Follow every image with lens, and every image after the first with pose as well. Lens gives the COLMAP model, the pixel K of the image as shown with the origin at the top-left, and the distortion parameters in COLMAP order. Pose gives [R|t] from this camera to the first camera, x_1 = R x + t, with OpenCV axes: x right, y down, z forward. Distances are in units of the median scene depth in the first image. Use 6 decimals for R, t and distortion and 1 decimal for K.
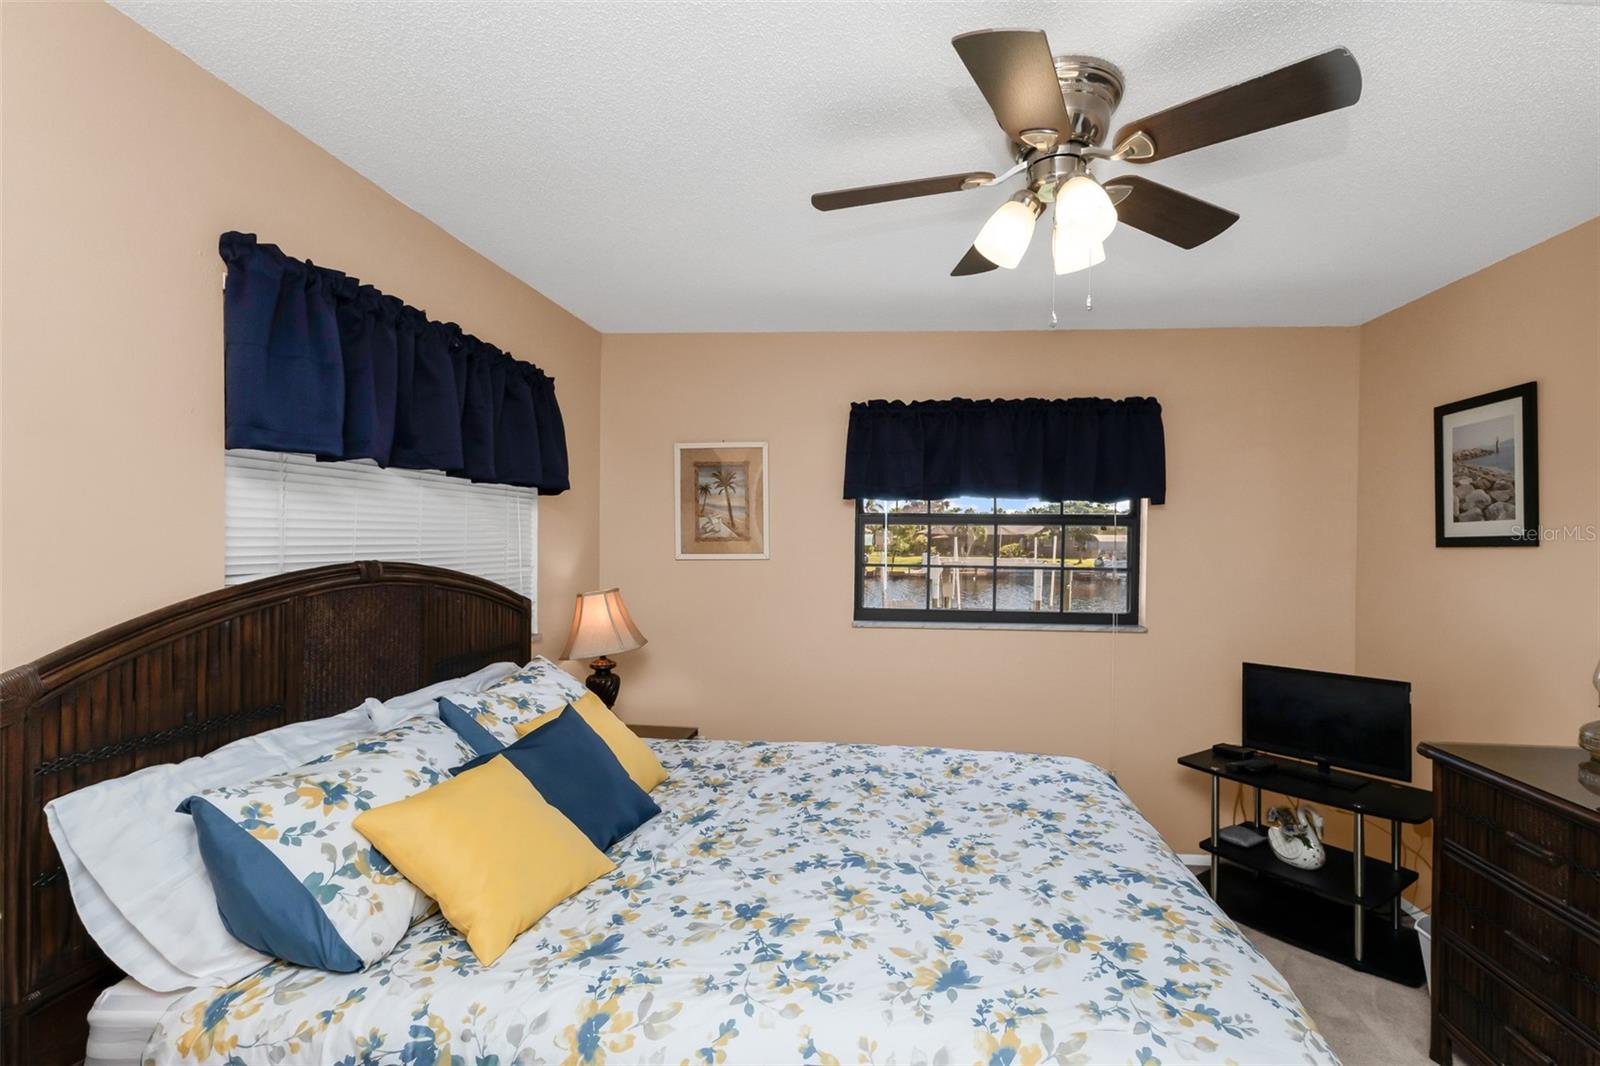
lens RADIAL K [[700.4, 0, 854.5], [0, 700.4, 538.6], [0, 0, 1]] dist [0.006435, -0.001057]
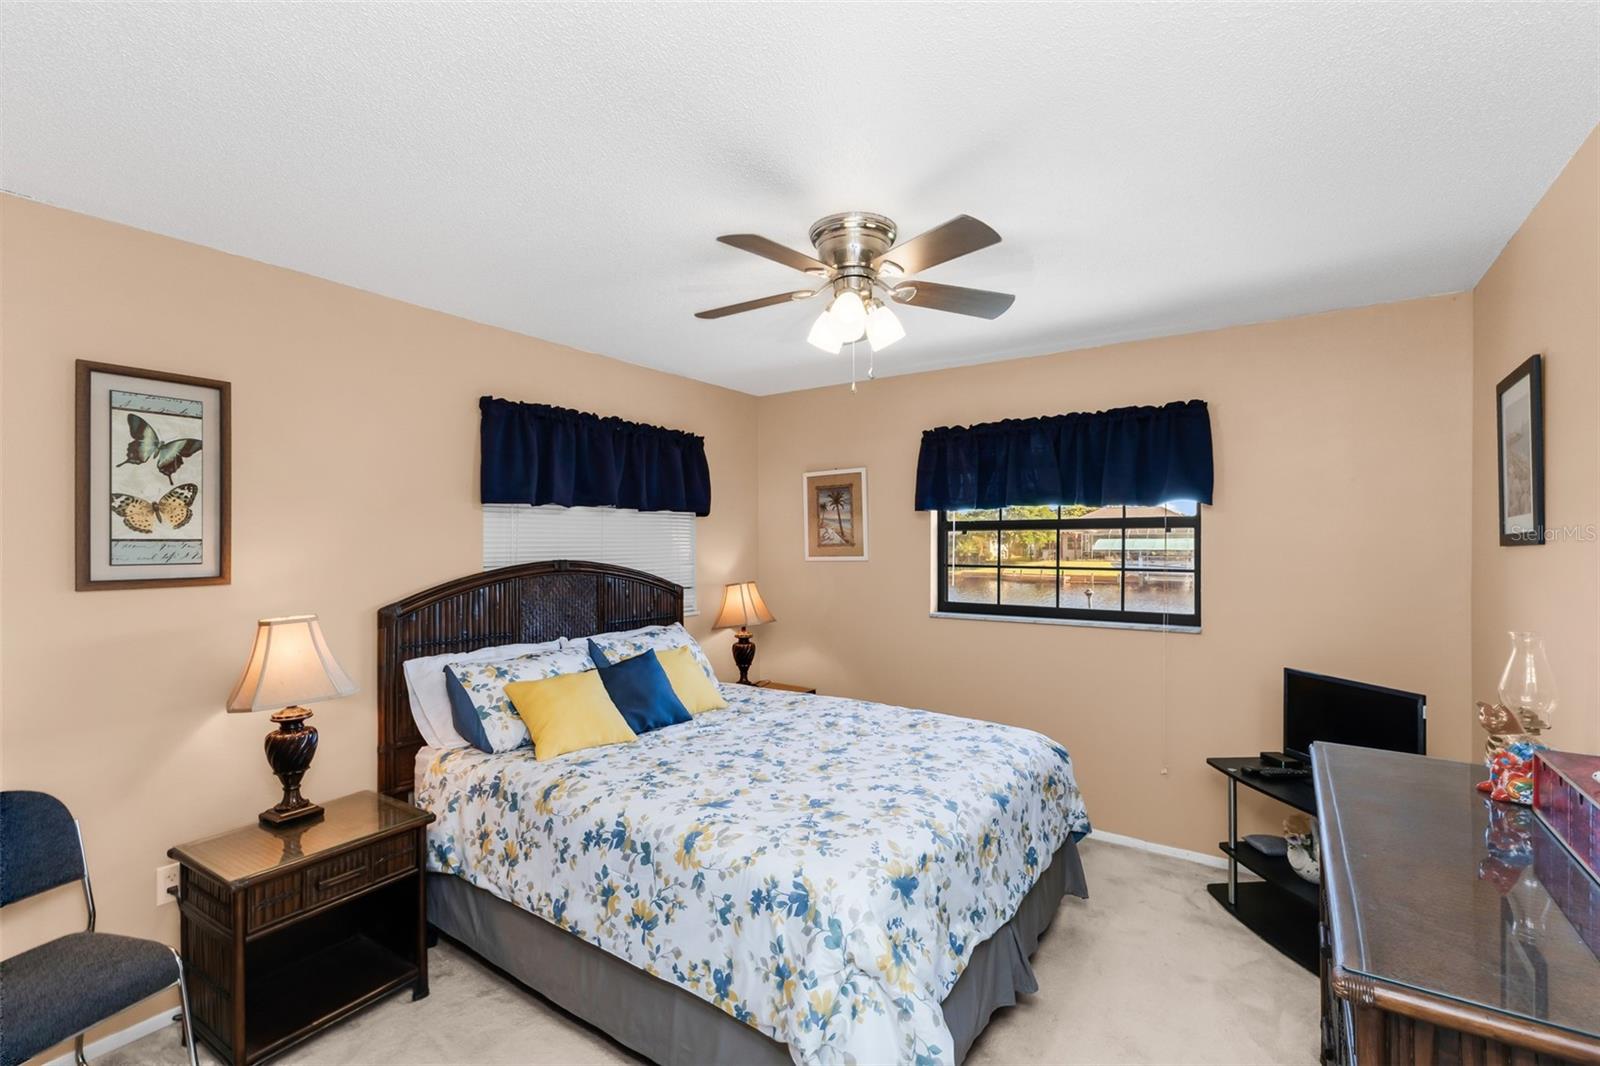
lens RADIAL K [[700.4, 0, 846.2], [0, 700.4, 539.1], [0, 0, 1]] dist [0.006435, -0.001057]
pose [[0.877790, -0.014704, -0.478820, 0.851991], [0.011173, 0.999885, -0.010224, 0.005935], [0.478915, 0.003625, 0.877854, -0.230992]]
